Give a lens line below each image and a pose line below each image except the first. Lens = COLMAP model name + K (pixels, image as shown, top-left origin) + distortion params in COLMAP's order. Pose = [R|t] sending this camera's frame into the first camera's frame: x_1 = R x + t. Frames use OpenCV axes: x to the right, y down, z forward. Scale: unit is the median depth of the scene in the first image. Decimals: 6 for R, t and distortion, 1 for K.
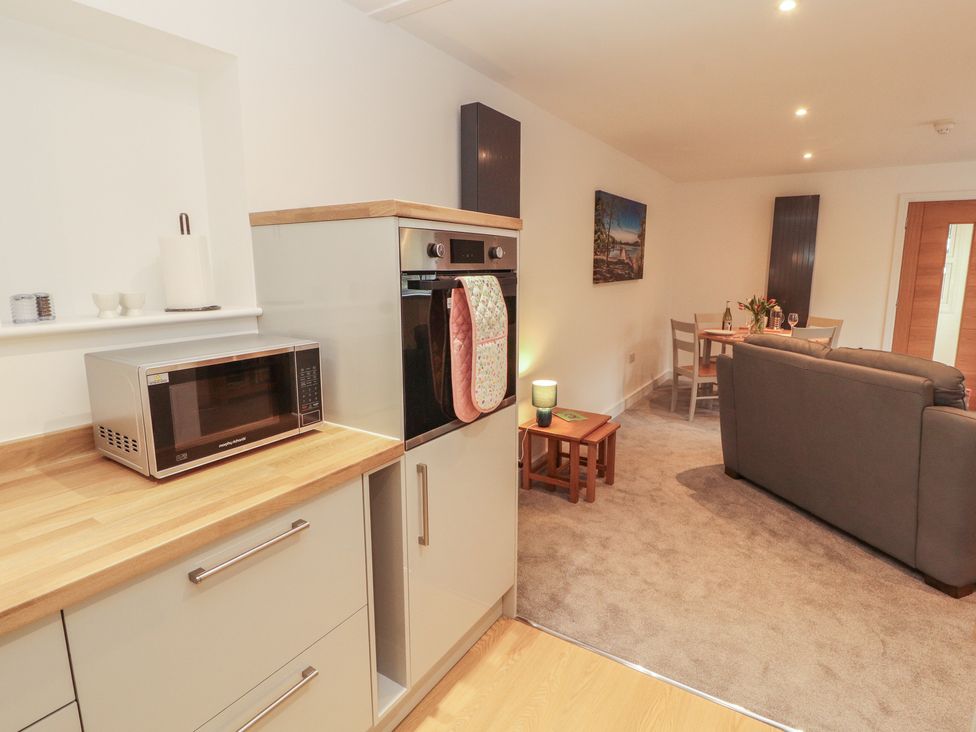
lens RADIAL K [[514.8, 0, 491.6], [0, 514.8, 350.6], [0, 0, 1]] dist [-0.010726, -0.005916]
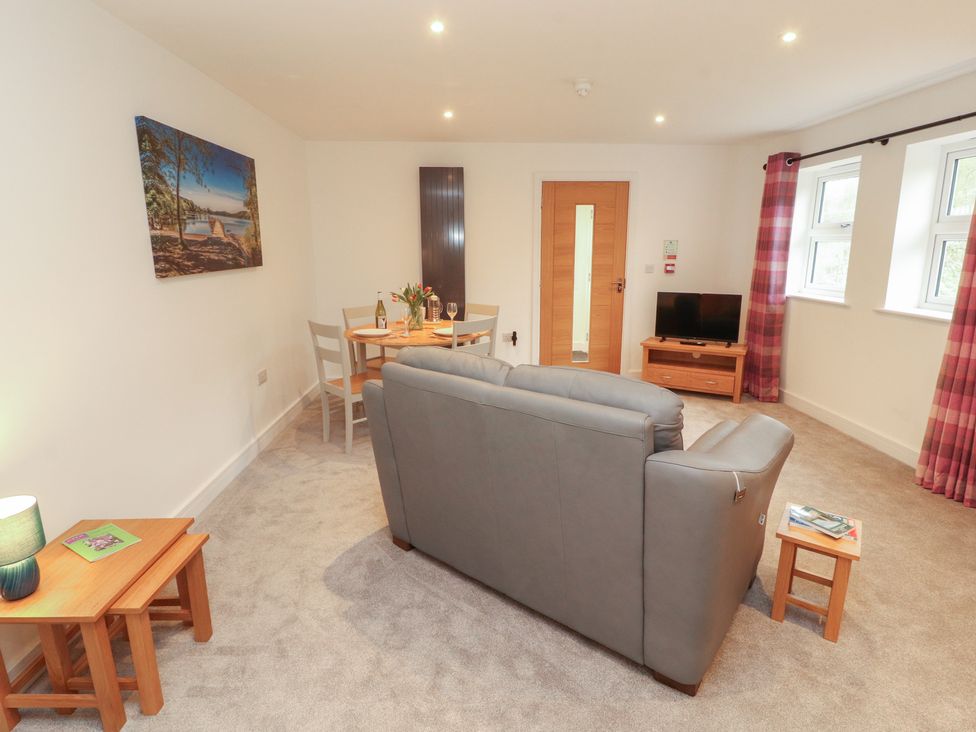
lens RADIAL K [[514.8, 0, 487.3], [0, 514.8, 355.2], [0, 0, 1]] dist [-0.010726, -0.005916]
pose [[0.819010, -0.119262, 0.561248, 0.169643], [0.095728, 0.992852, 0.071282, -0.047809], [-0.565738, -0.004653, 0.824572, 0.300958]]
